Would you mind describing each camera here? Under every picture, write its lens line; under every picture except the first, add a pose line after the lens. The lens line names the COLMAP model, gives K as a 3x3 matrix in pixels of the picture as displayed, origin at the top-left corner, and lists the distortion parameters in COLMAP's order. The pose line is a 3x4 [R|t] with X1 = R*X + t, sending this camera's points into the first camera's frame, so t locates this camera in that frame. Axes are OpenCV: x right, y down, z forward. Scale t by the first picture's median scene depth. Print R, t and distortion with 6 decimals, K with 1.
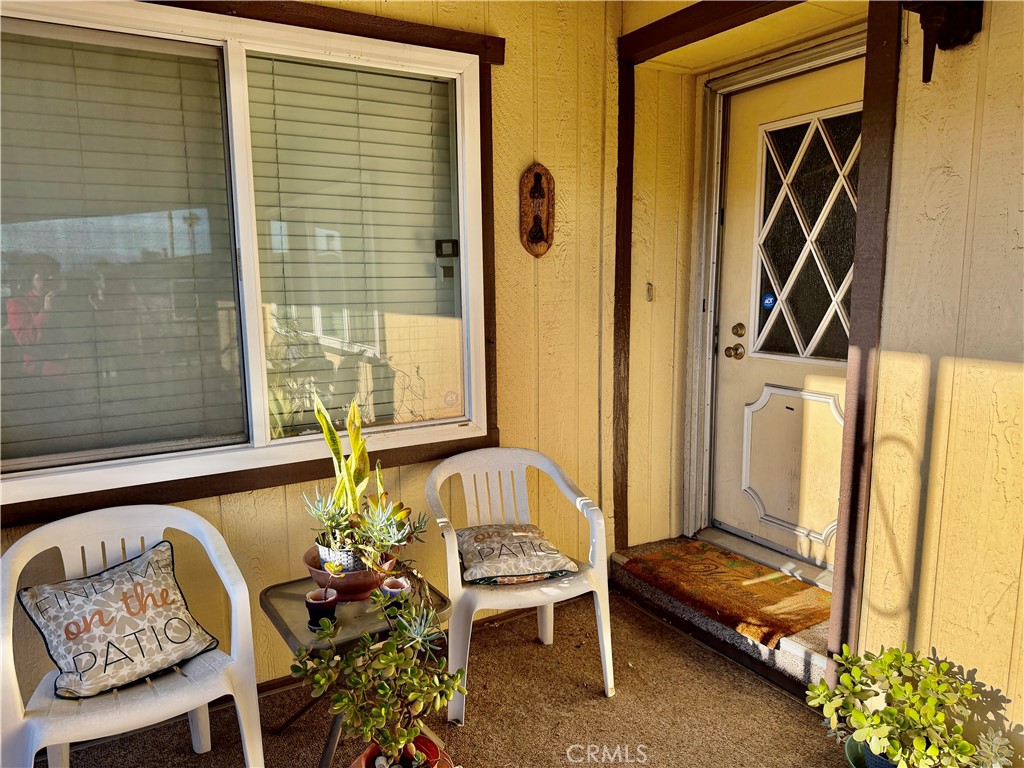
lens RADIAL K [[713.7, 0, 513.7], [0, 713.7, 371.1], [0, 0, 1]] dist [0.115516, -0.187616]
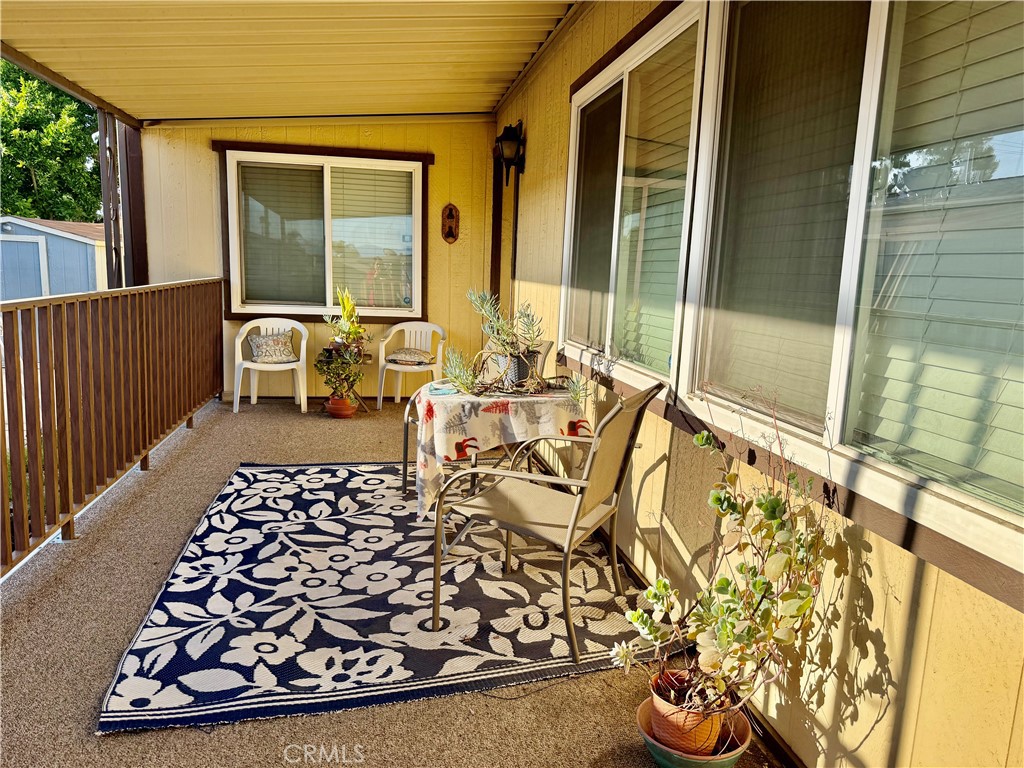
lens RADIAL K [[724.9, 0, 512.0], [0, 724.9, 384.0], [0, 0, 1]] dist [0.129016, -0.201397]
pose [[0.935170, 0.099390, -0.339968, 1.160791], [-0.094126, 0.995046, 0.031984, 0.216256], [0.341463, 0.002089, 0.939893, -1.258109]]
